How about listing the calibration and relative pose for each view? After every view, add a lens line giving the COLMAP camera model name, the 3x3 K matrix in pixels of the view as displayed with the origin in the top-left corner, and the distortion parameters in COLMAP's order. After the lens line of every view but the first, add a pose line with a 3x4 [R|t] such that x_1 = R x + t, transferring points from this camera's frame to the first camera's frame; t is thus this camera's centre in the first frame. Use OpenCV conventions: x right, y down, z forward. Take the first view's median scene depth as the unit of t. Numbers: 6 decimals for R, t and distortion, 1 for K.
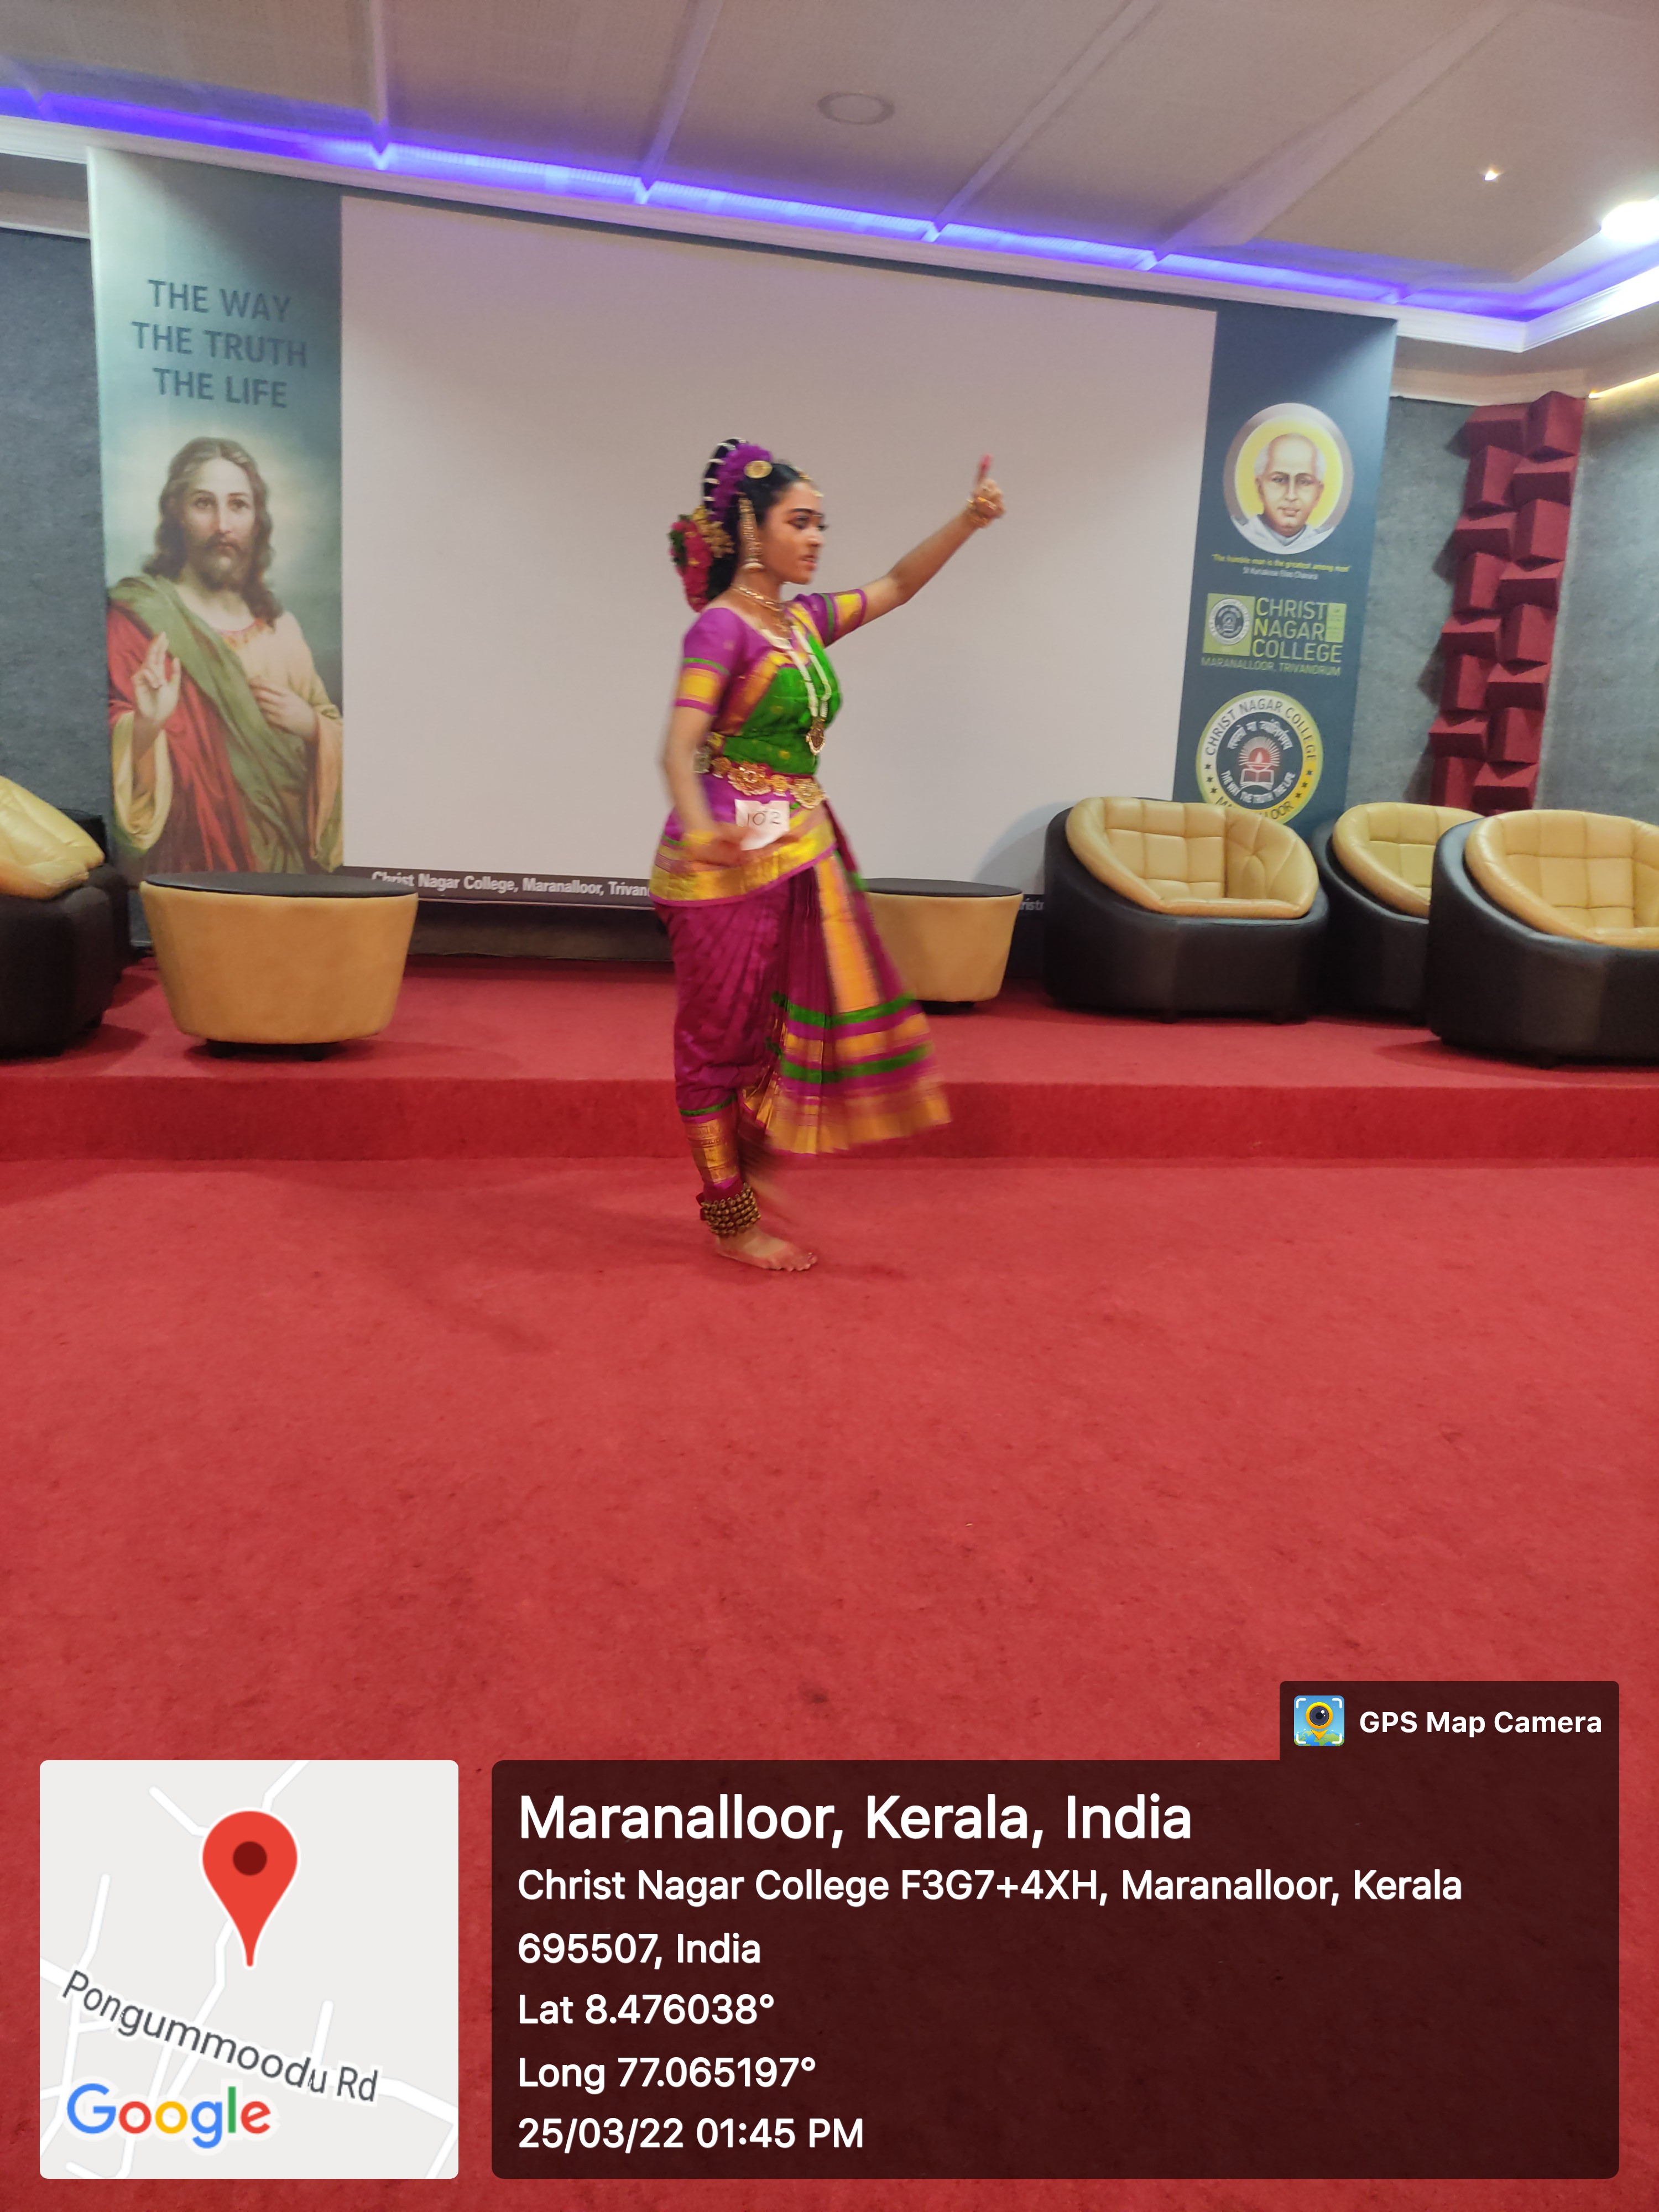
lens RADIAL K [[1668.9, 0, 829.5], [0, 1668.9, 1106.0], [0, 0, 1]] dist [0.043395, -0.032639]
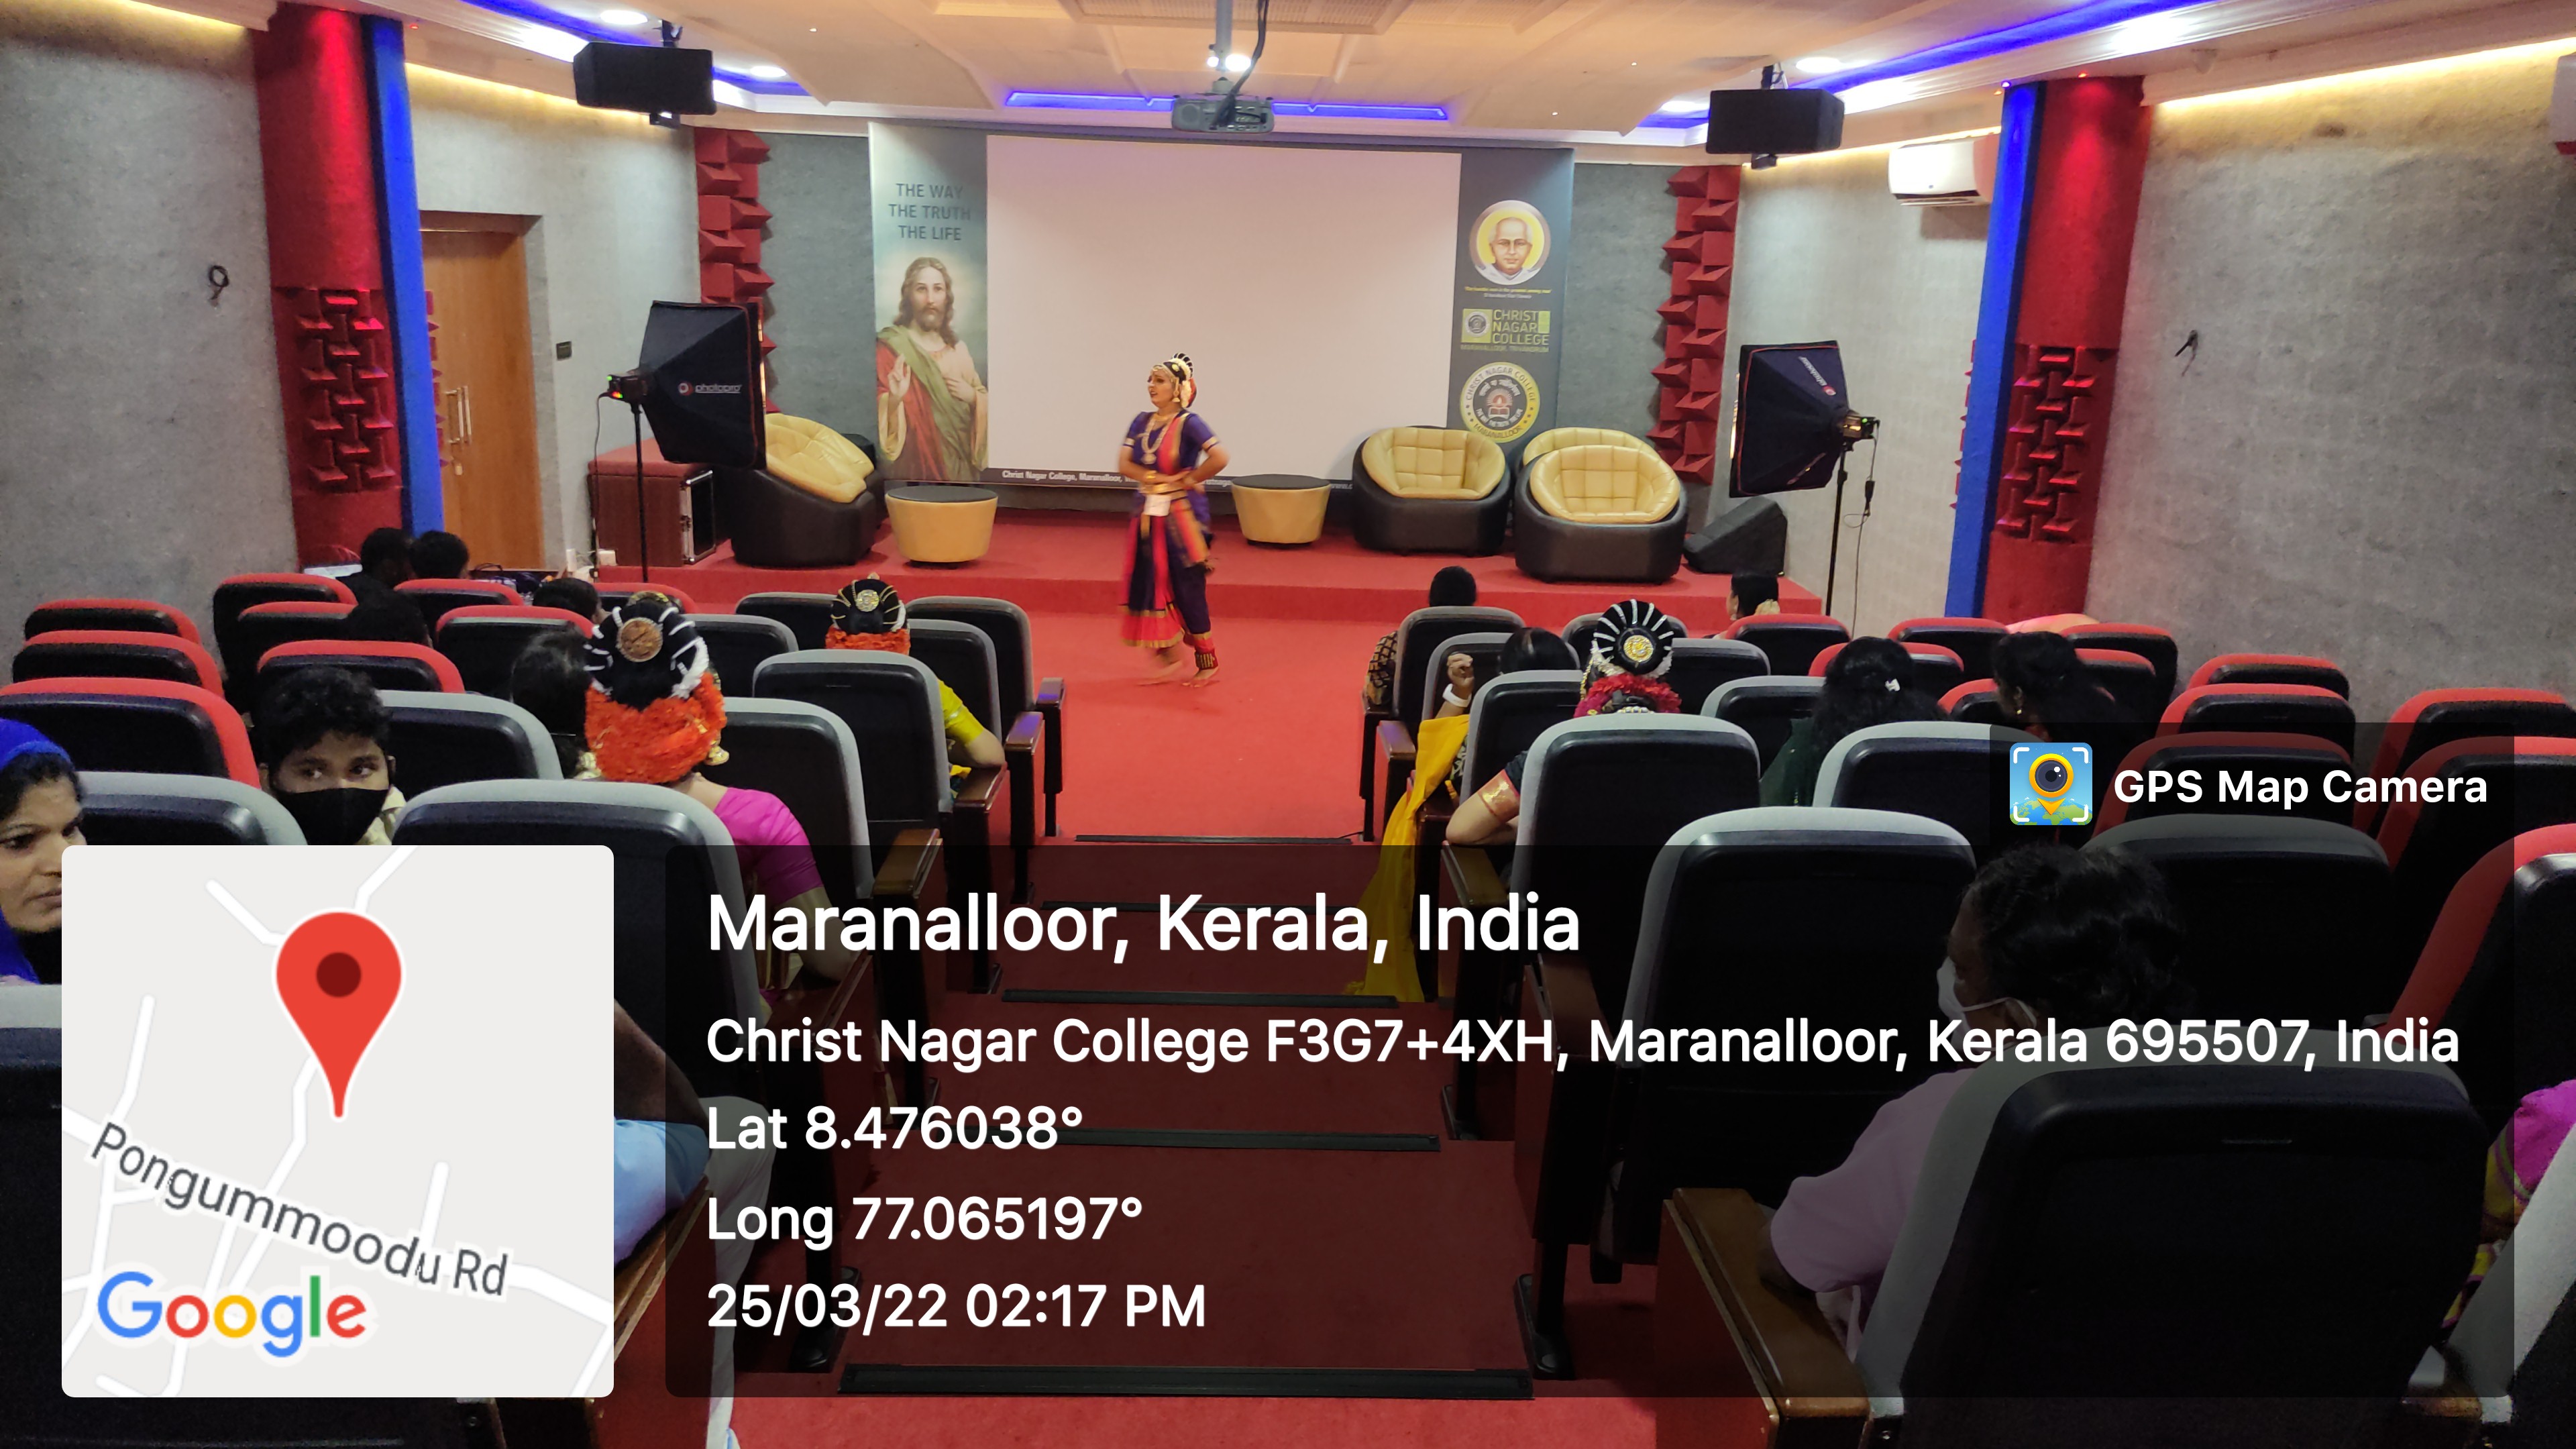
lens RADIAL K [[2006.8, 0, 1288.0], [0, 2006.8, 724.5], [0, 0, 1]] dist [0.090530, 0.000356]
pose [[0.976836, 0.033104, -0.211413, 0.574322], [-0.021911, 0.998242, 0.055072, 0.018689], [0.212865, -0.049164, 0.975844, -1.267902]]
